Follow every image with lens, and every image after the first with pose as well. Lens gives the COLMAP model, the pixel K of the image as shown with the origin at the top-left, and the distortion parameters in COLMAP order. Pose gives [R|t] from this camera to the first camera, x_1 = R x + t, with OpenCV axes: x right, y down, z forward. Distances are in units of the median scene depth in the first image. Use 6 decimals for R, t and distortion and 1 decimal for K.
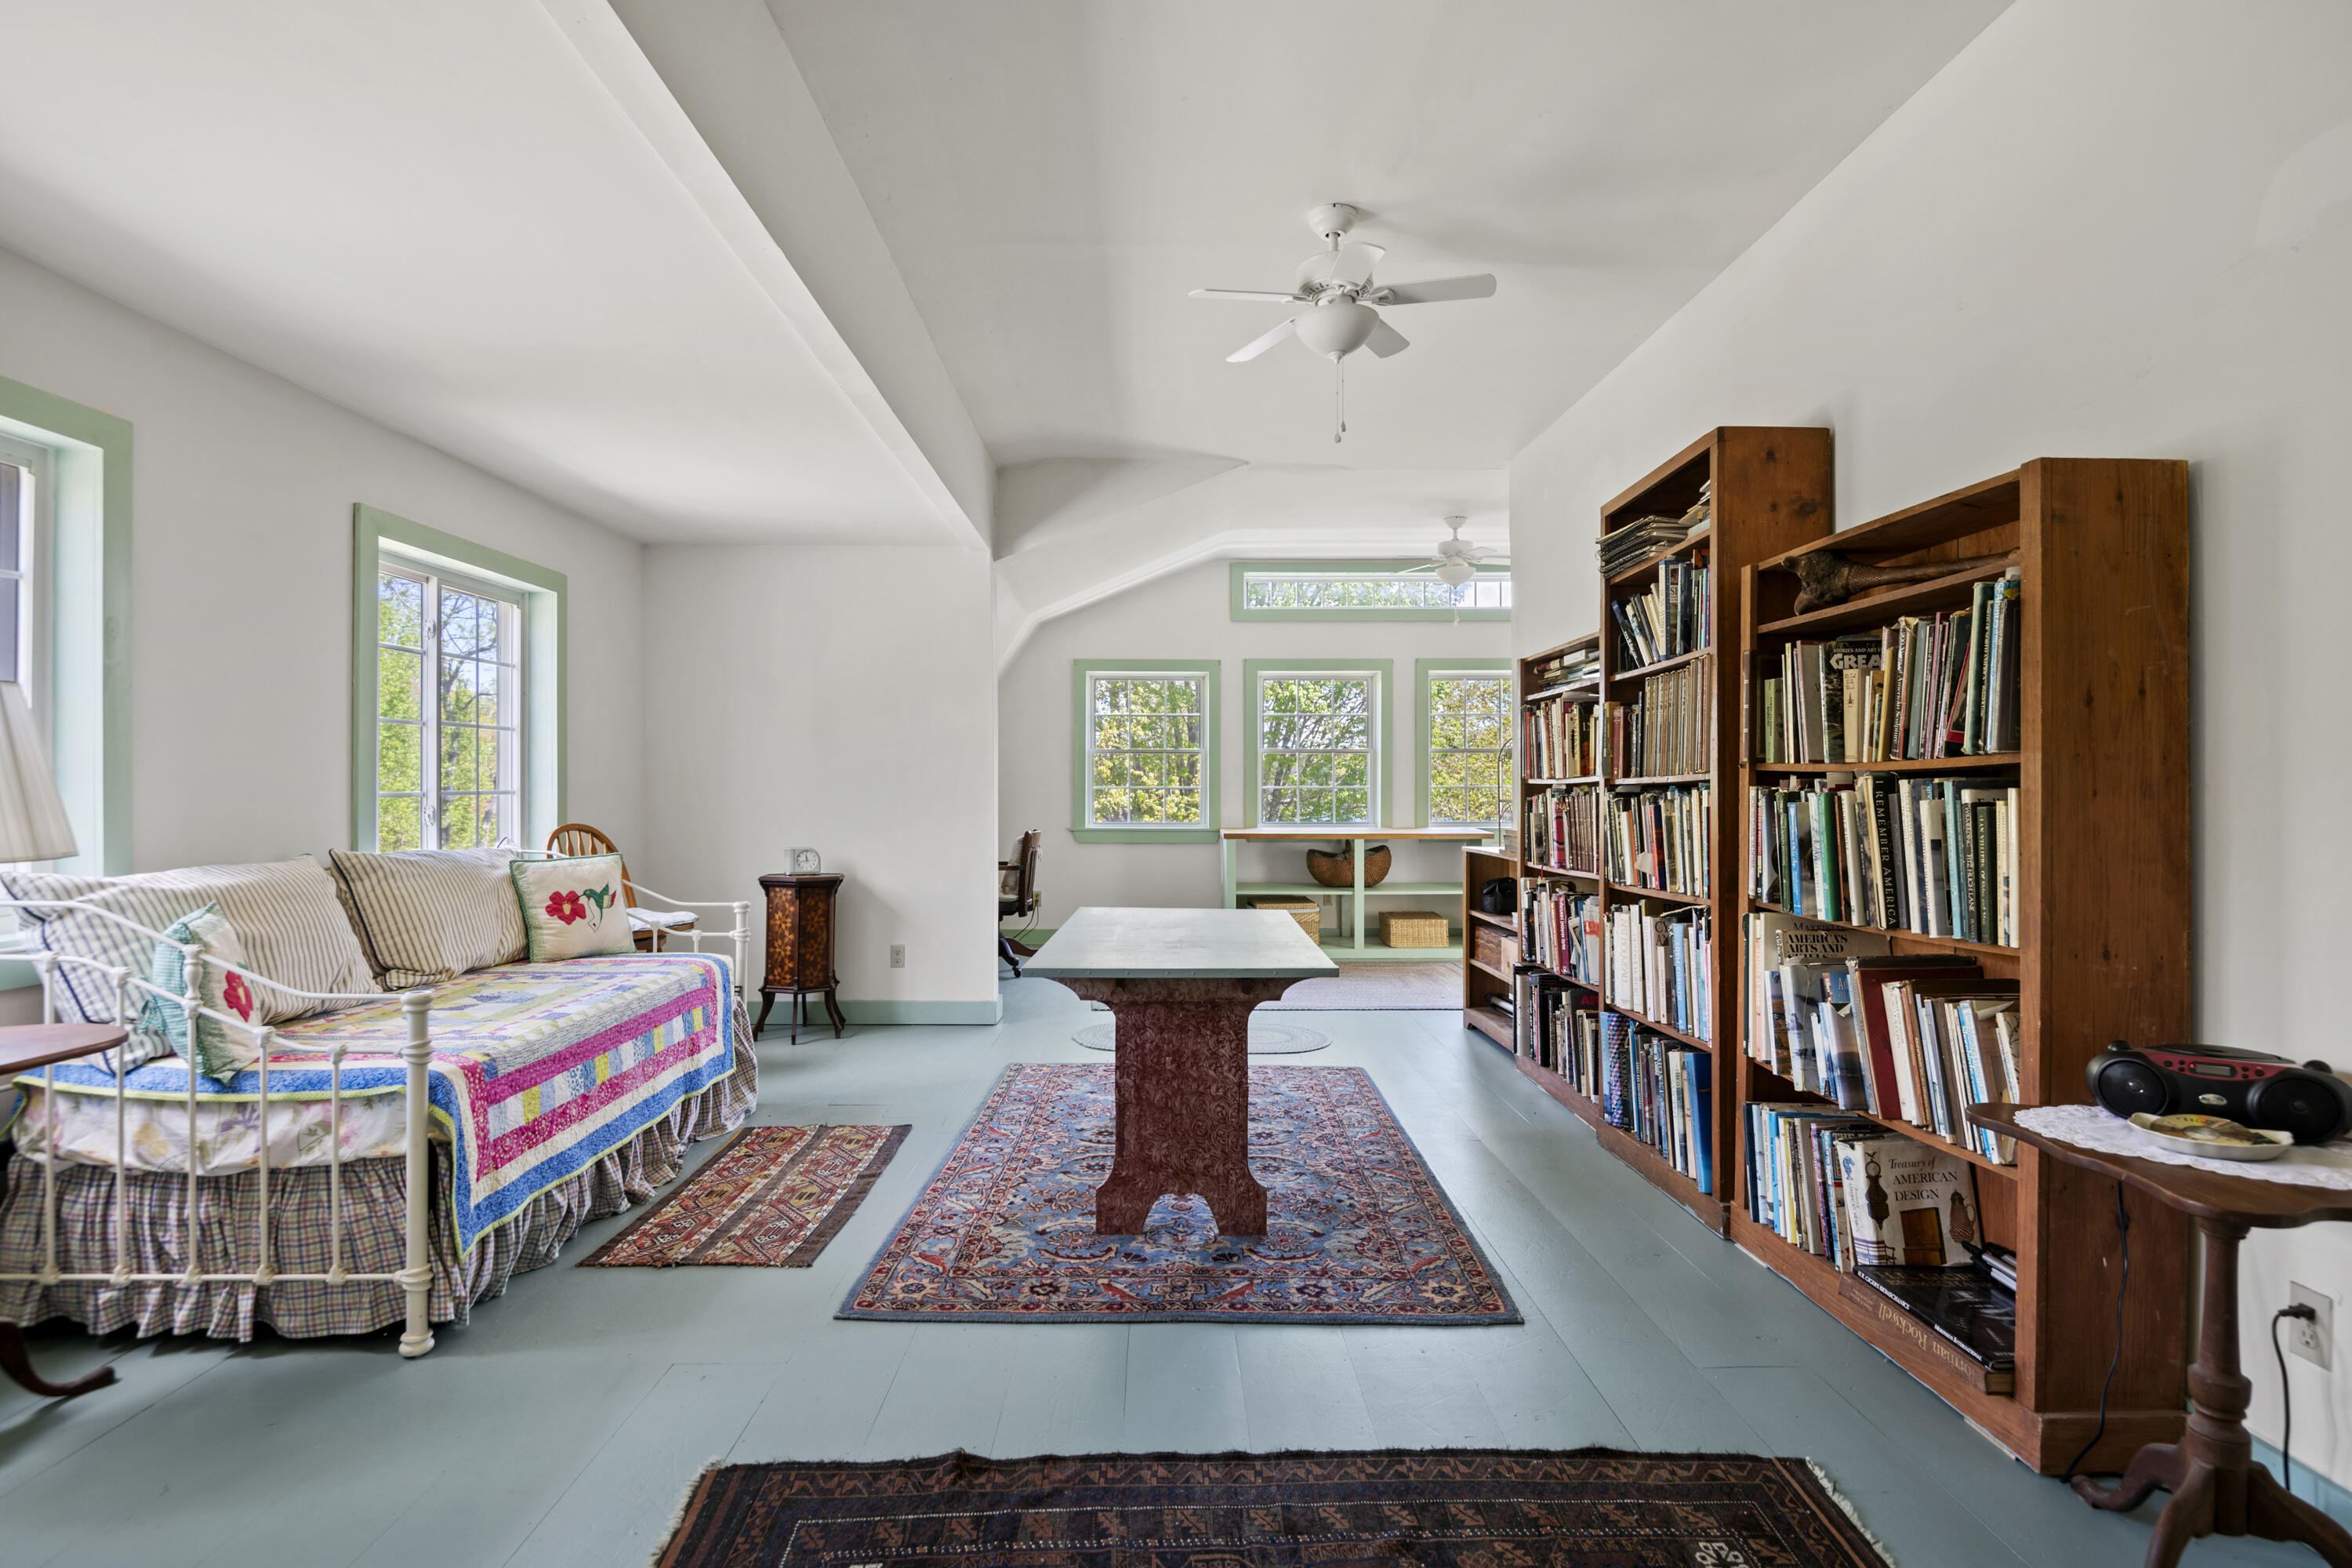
lens RADIAL K [[1198.4, 0, 1177.1], [0, 1198.4, 780.1], [0, 0, 1]] dist [-0.001774, -0.001045]
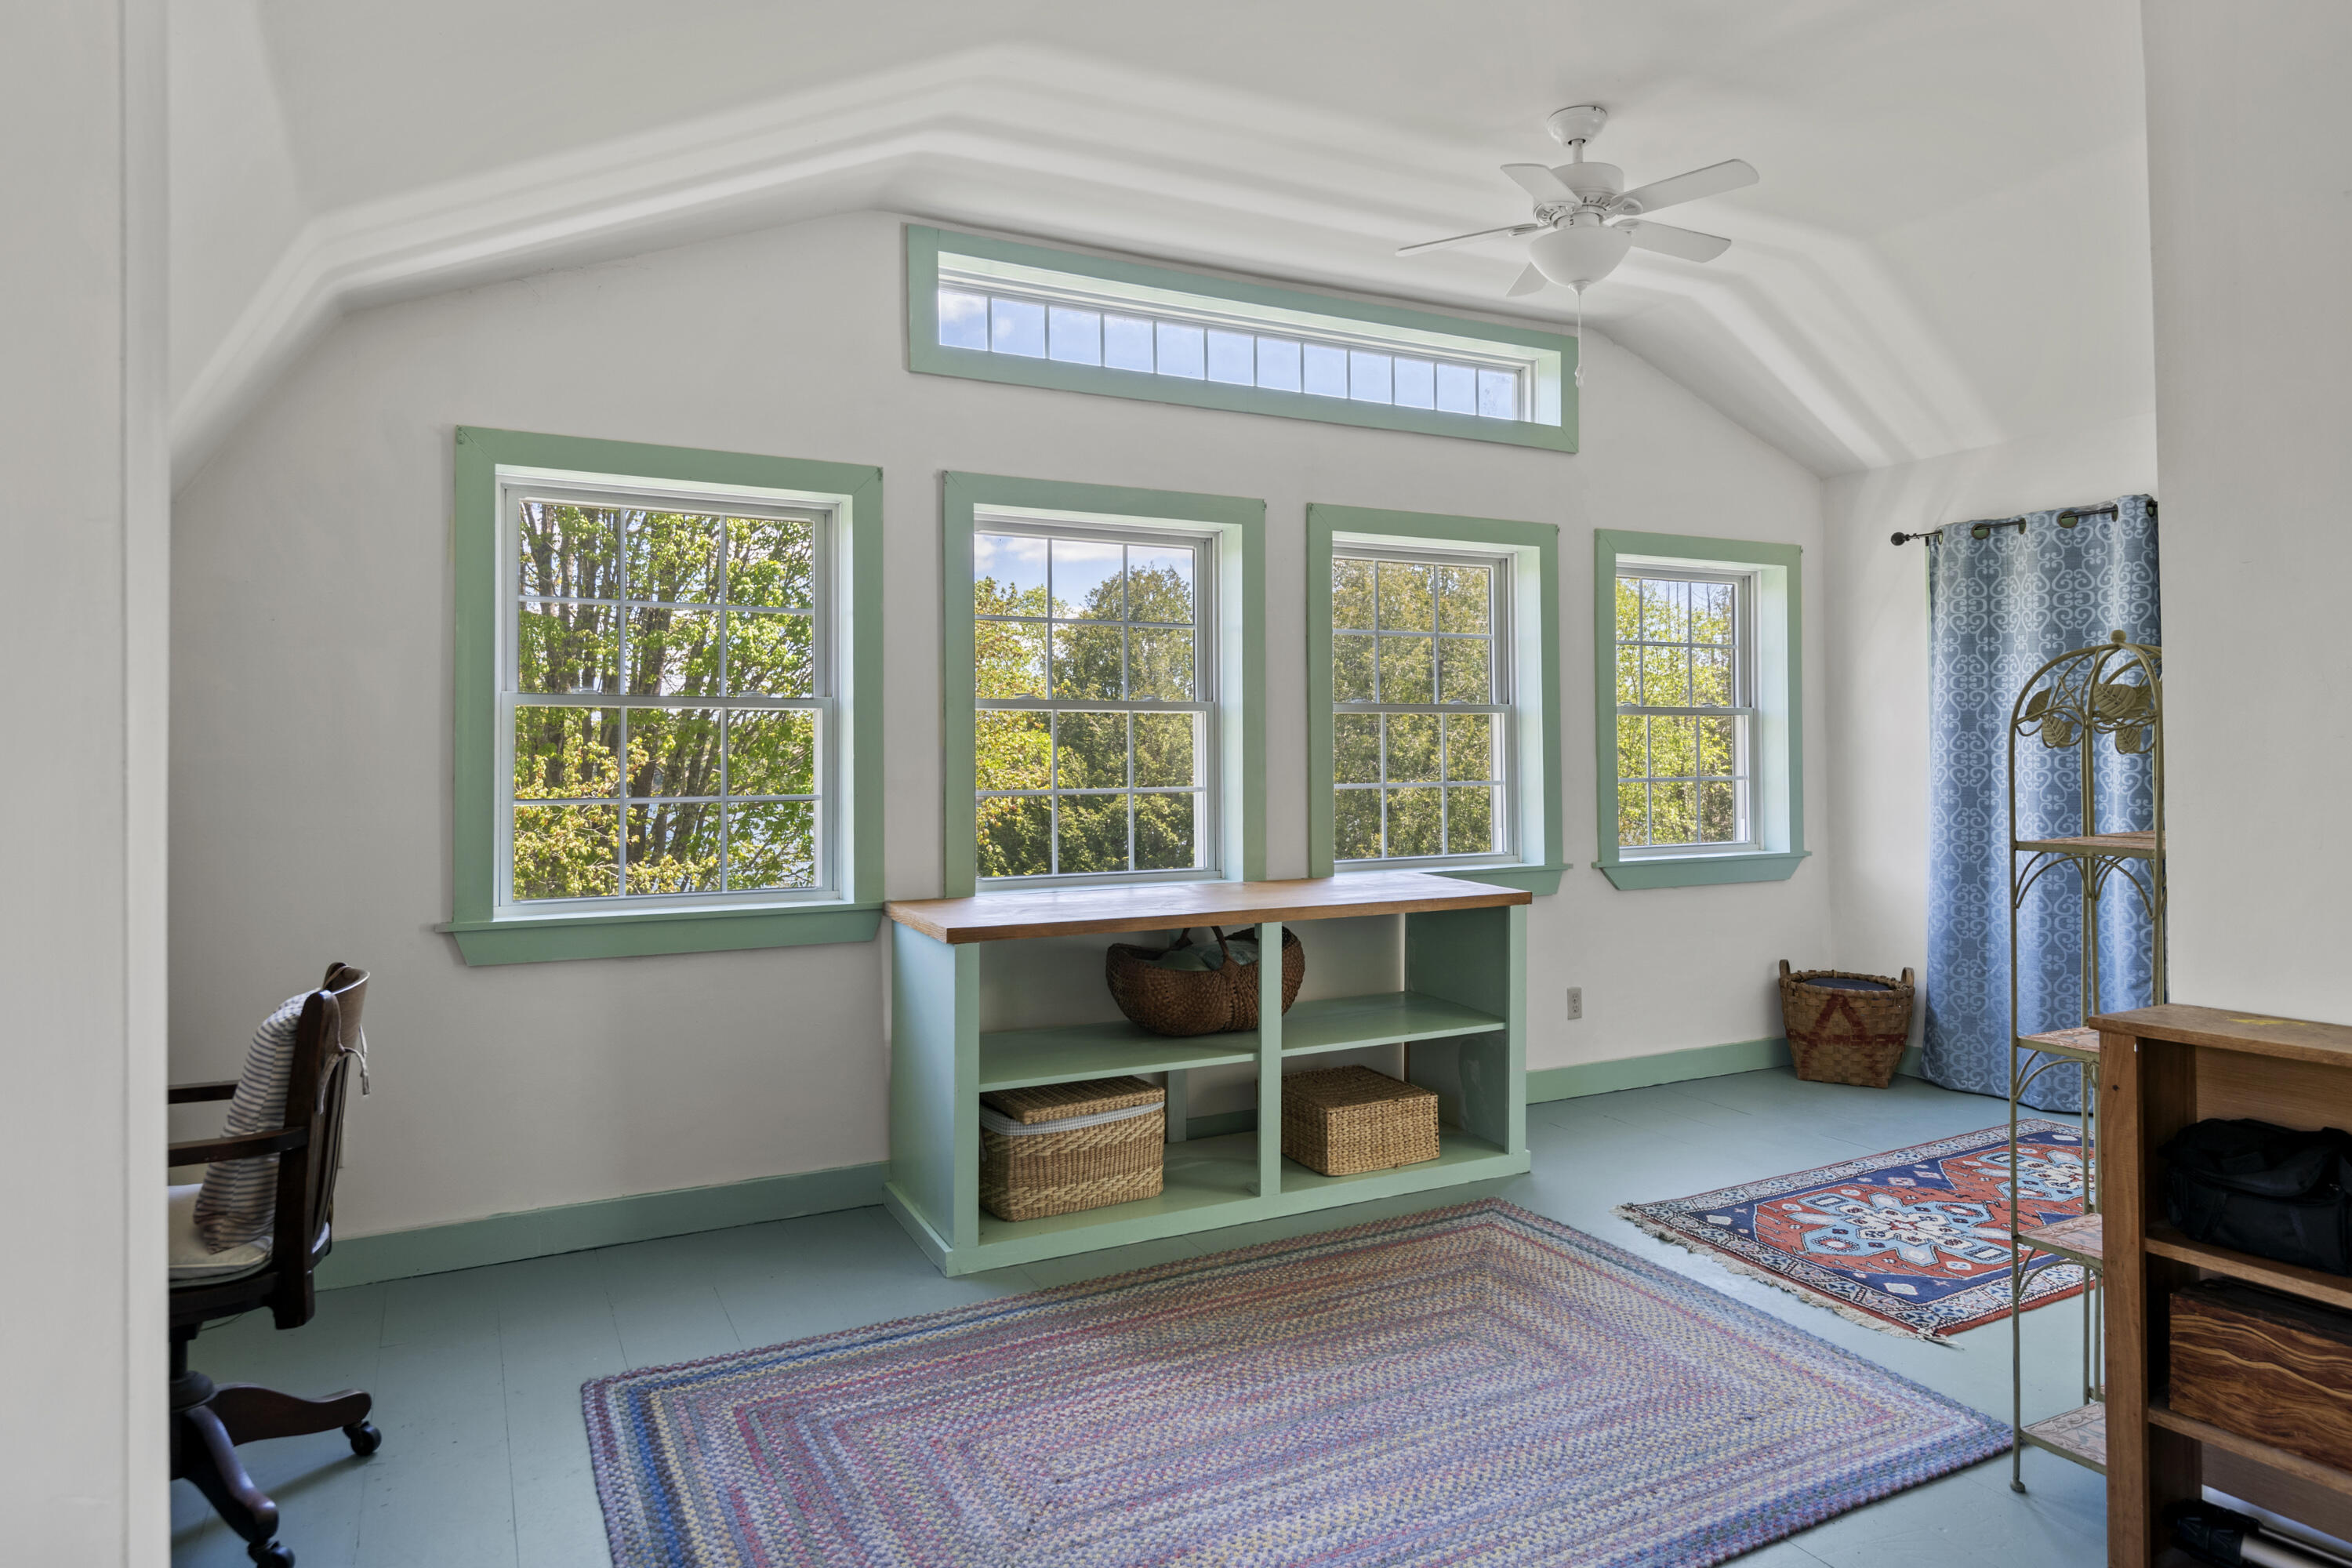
lens RADIAL K [[1385.9, 0, 1181.9], [0, 1385.9, 764.8], [0, 0, 1]] dist [0.004372, 0.001234]
pose [[0.888634, -0.001487, 0.458615, -0.097038], [0.005823, 0.999951, -0.008040, 0.000241], [-0.458581, 0.009815, 0.888599, 0.658942]]
